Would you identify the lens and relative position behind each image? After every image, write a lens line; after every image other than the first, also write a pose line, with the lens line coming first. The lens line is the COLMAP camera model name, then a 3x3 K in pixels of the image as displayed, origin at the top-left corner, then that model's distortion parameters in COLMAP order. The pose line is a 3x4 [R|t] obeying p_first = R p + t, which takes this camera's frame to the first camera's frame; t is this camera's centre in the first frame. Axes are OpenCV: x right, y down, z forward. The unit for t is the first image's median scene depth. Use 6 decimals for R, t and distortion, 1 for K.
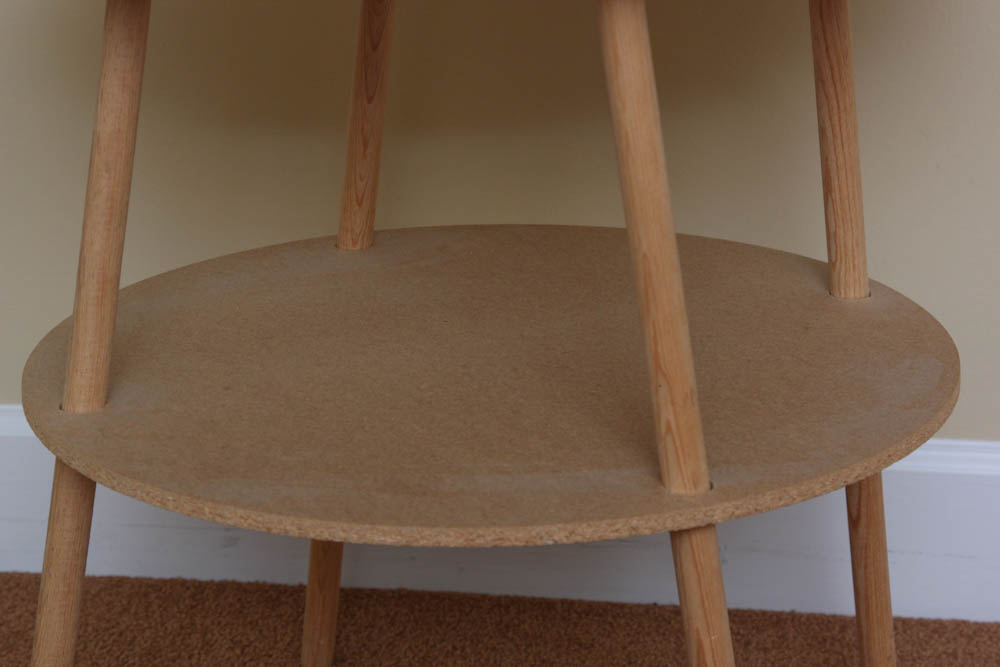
lens RADIAL K [[2554.6, 0, 500.0], [0, 2554.6, 333.5], [0, 0, 1]] dist [0.143944, 0.638811]
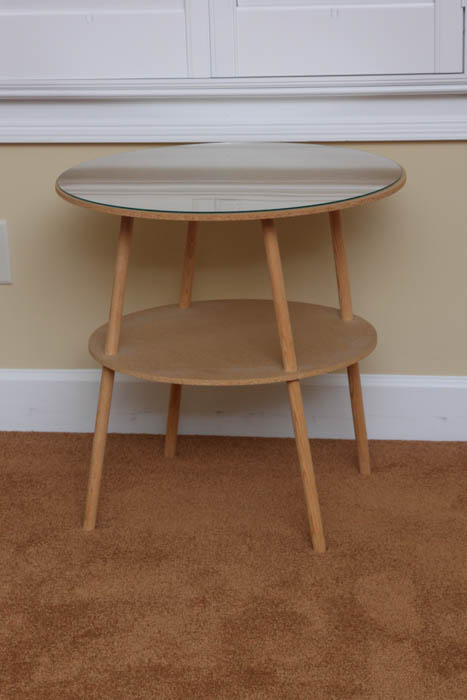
lens RADIAL K [[1834.9, 0, 233.5], [0, 1834.9, 350.0], [0, 0, 1]] dist [0.284392, -0.316157]
pose [[0.999814, -0.013272, 0.013973, -0.033715], [0.013637, 0.999560, -0.026352, 0.081030], [-0.013617, 0.026538, 0.999555, -1.256781]]
